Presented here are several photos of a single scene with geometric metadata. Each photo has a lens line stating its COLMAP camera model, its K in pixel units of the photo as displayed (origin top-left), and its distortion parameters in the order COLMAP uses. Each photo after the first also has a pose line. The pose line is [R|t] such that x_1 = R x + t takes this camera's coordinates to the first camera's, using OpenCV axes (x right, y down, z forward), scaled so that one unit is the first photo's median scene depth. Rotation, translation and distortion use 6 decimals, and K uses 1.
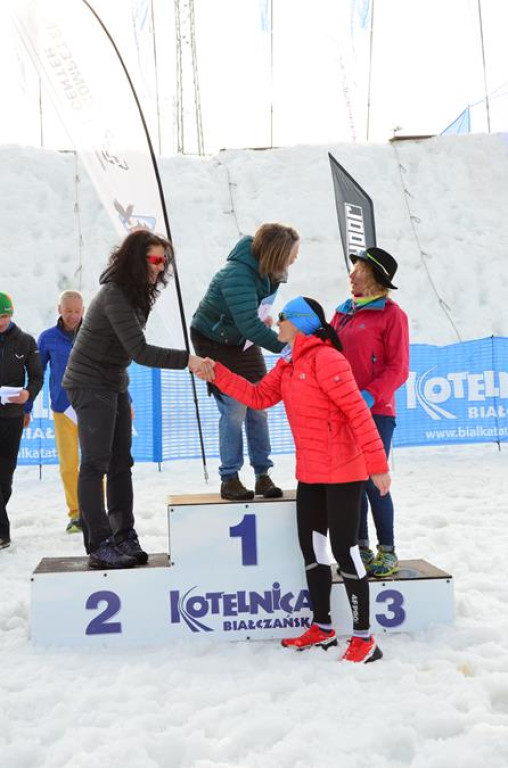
lens RADIAL K [[1080.8, 0, 254.0], [0, 1080.8, 384.0], [0, 0, 1]] dist [0.165600, -0.012549]
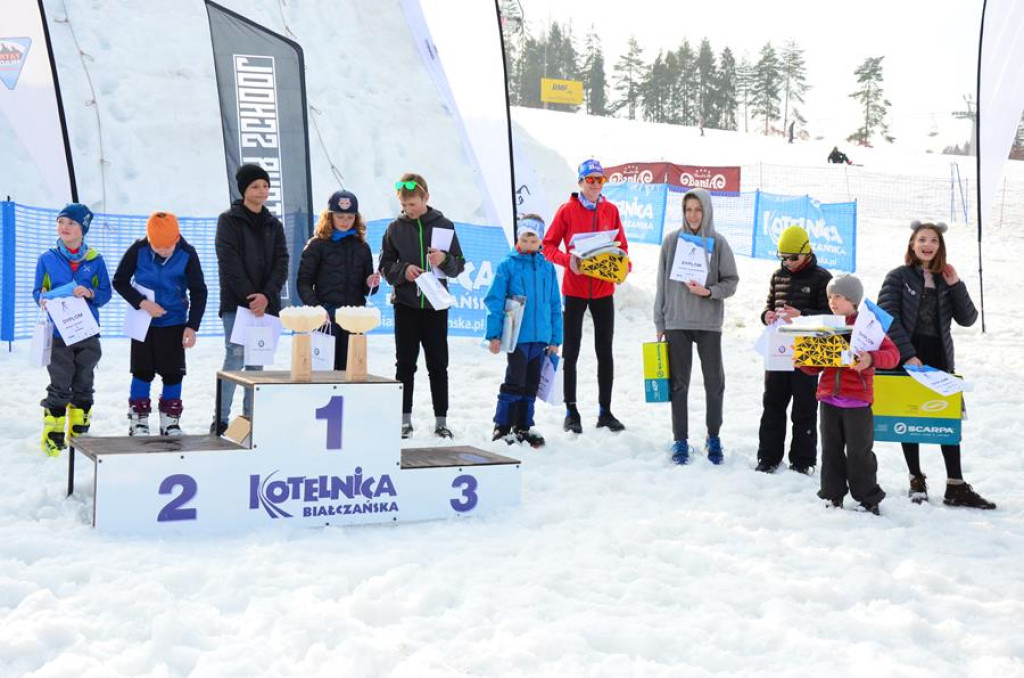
lens RADIAL K [[1366.3, 0, 512.0], [0, 1366.3, 339.0], [0, 0, 1]] dist [0.124860, 0.021226]
pose [[0.918596, 0.043331, 0.392815, -0.334248], [-0.065144, 0.996976, 0.042366, 0.010031], [-0.389791, -0.064507, 0.918641, -0.155172]]
